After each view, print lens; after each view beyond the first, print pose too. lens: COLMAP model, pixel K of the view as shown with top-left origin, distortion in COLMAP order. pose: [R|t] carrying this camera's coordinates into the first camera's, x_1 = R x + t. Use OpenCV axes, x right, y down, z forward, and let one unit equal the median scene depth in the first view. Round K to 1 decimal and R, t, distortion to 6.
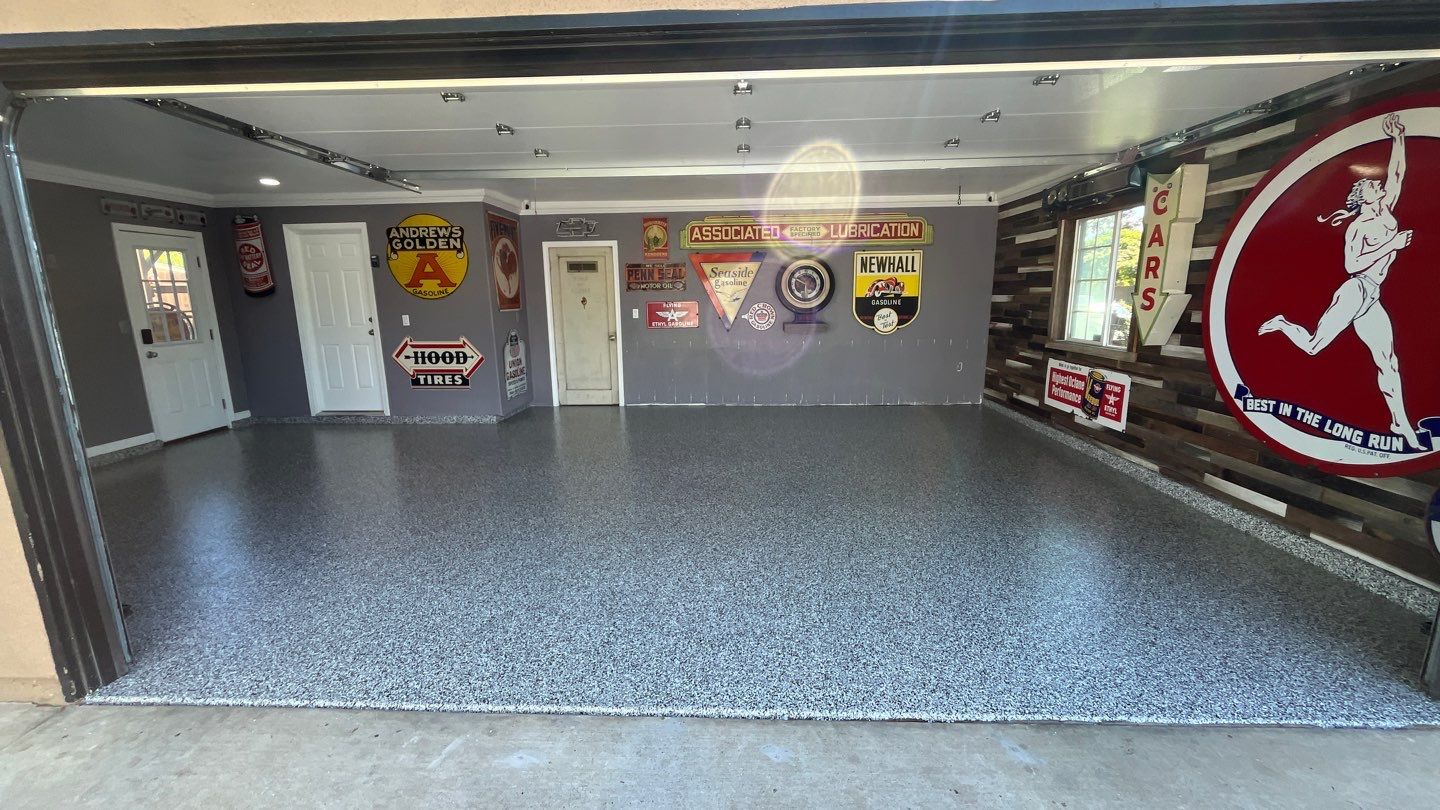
lens RADIAL K [[582.0, 0, 720.5], [0, 582.0, 409.1], [0, 0, 1]] dist [-0.005873, 0.000229]
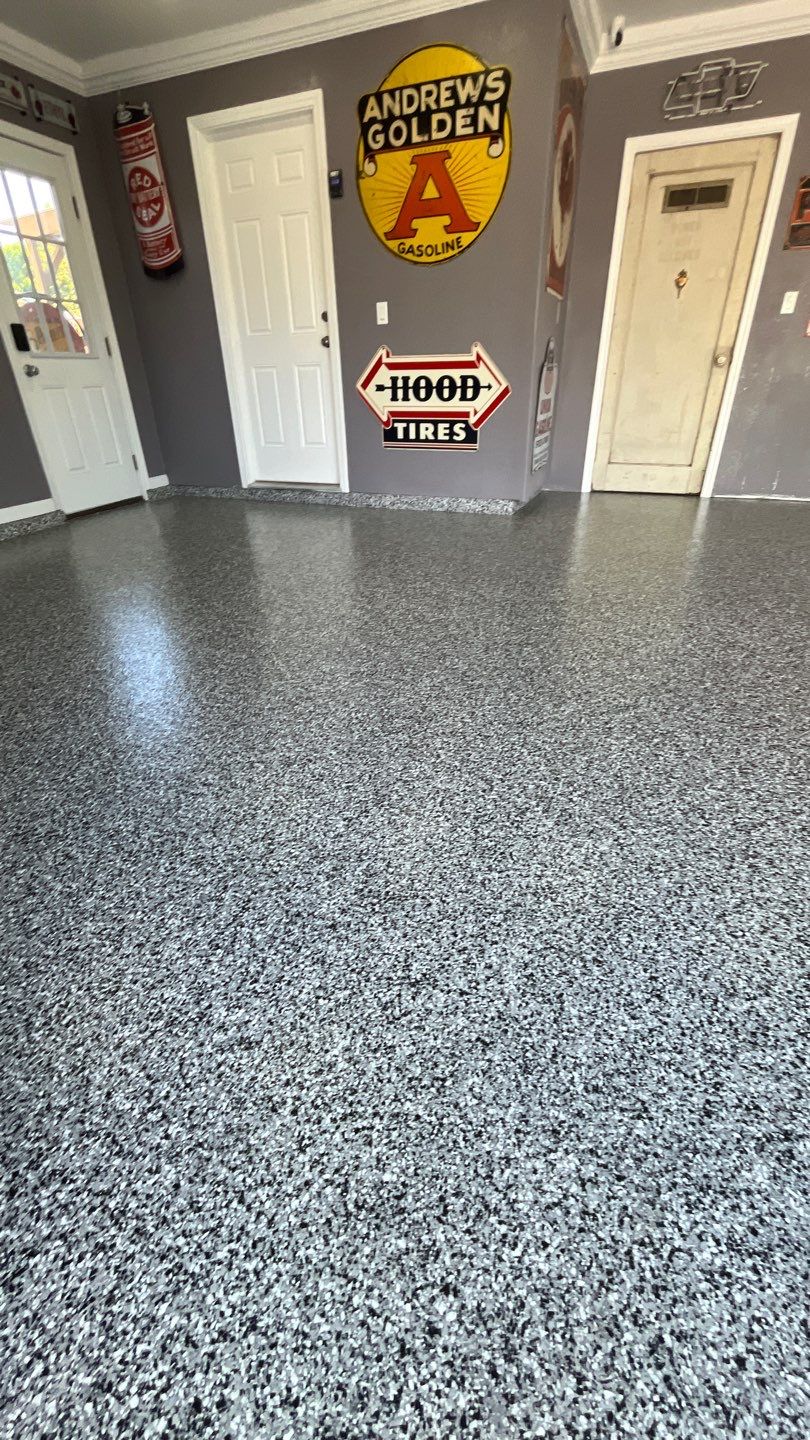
lens RADIAL K [[582.0, 0, 404.2], [0, 582.0, 718.6], [0, 0, 1]] dist [-0.005873, 0.000229]
pose [[0.944643, 0.160328, -0.286261, -0.304491], [-0.054952, 0.937466, 0.343713, 0.022844], [0.323466, -0.308955, 0.894380, 0.389723]]
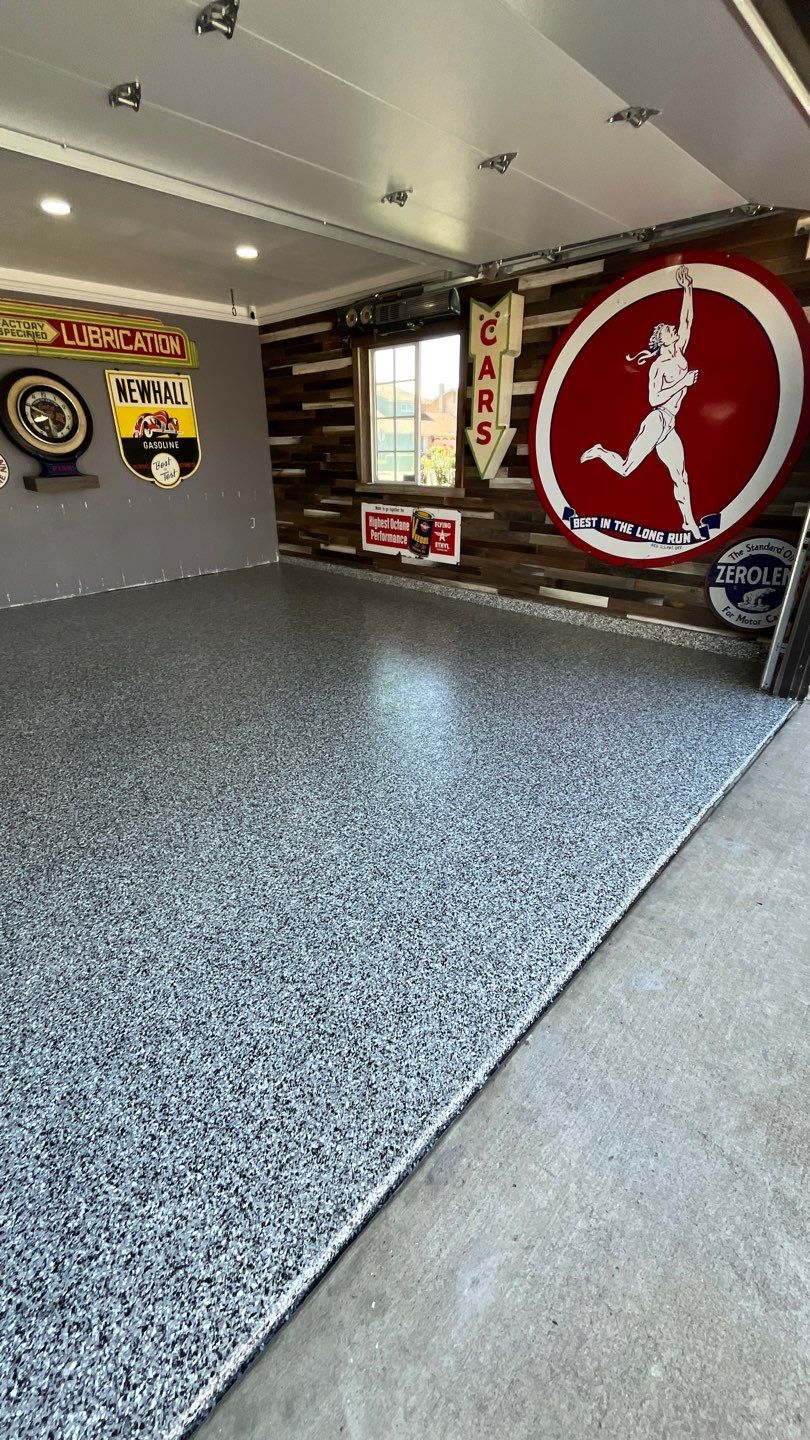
lens RADIAL K [[582.0, 0, 404.3], [0, 582.0, 719.7], [0, 0, 1]] dist [-0.005873, 0.000229]
pose [[0.660943, -0.314741, 0.681243, -0.176629], [0.146411, 0.944435, 0.294289, -0.017273], [-0.736015, -0.094767, 0.670299, 0.221618]]
